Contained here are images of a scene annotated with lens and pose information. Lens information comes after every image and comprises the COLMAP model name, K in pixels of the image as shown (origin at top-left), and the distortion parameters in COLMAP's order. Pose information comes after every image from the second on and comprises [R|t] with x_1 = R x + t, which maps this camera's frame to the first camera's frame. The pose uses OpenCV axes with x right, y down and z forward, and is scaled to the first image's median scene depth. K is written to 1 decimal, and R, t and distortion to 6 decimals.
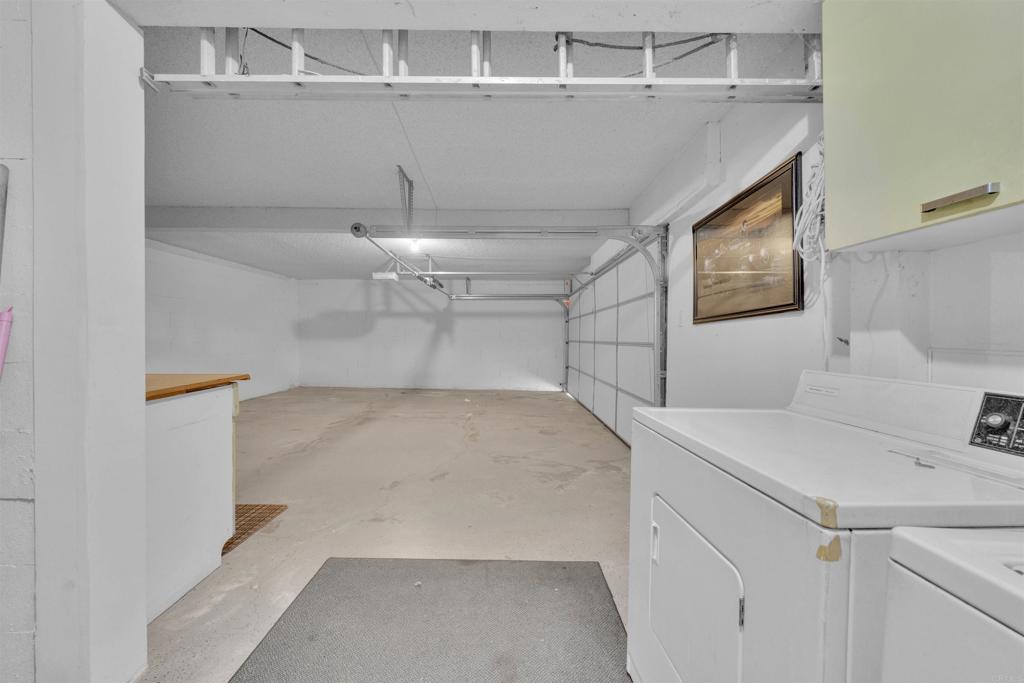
lens RADIAL K [[403.2, 0, 512.0], [0, 403.2, 341.5], [0, 0, 1]] dist [0.023528, -0.013158]
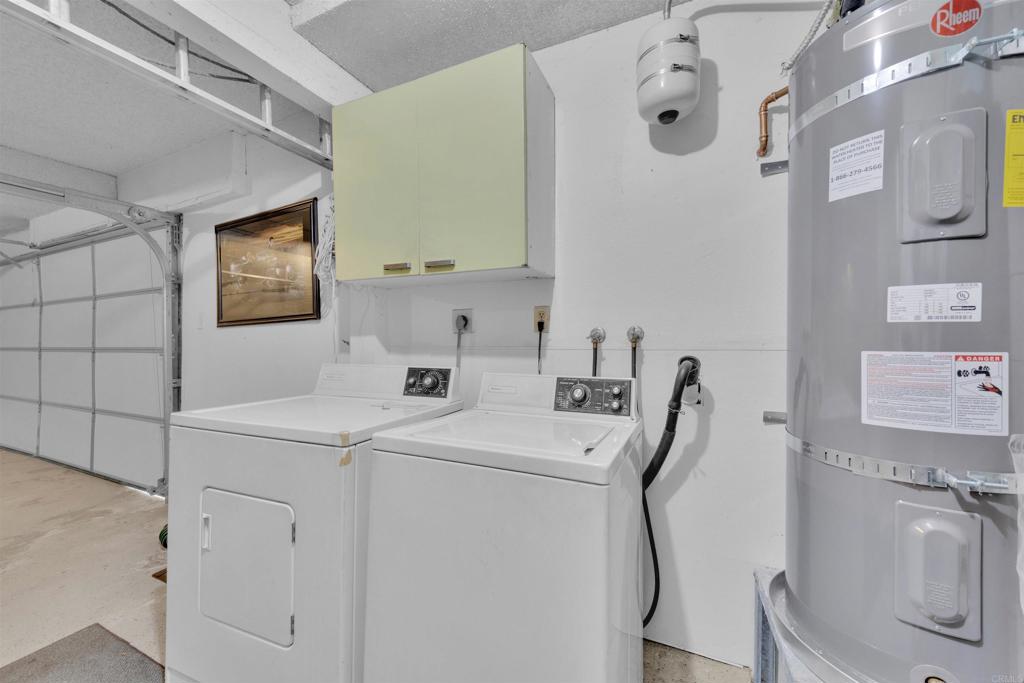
lens RADIAL K [[466.3, 0, 512.0], [0, 466.3, 341.5], [0, 0, 1]] dist [0.001739, -0.008055]
pose [[0.505985, -0.005165, 0.862527, -0.240296], [0.013206, 0.999911, -0.001759, 0.003887], [-0.862441, 0.012280, 0.506009, -0.262162]]
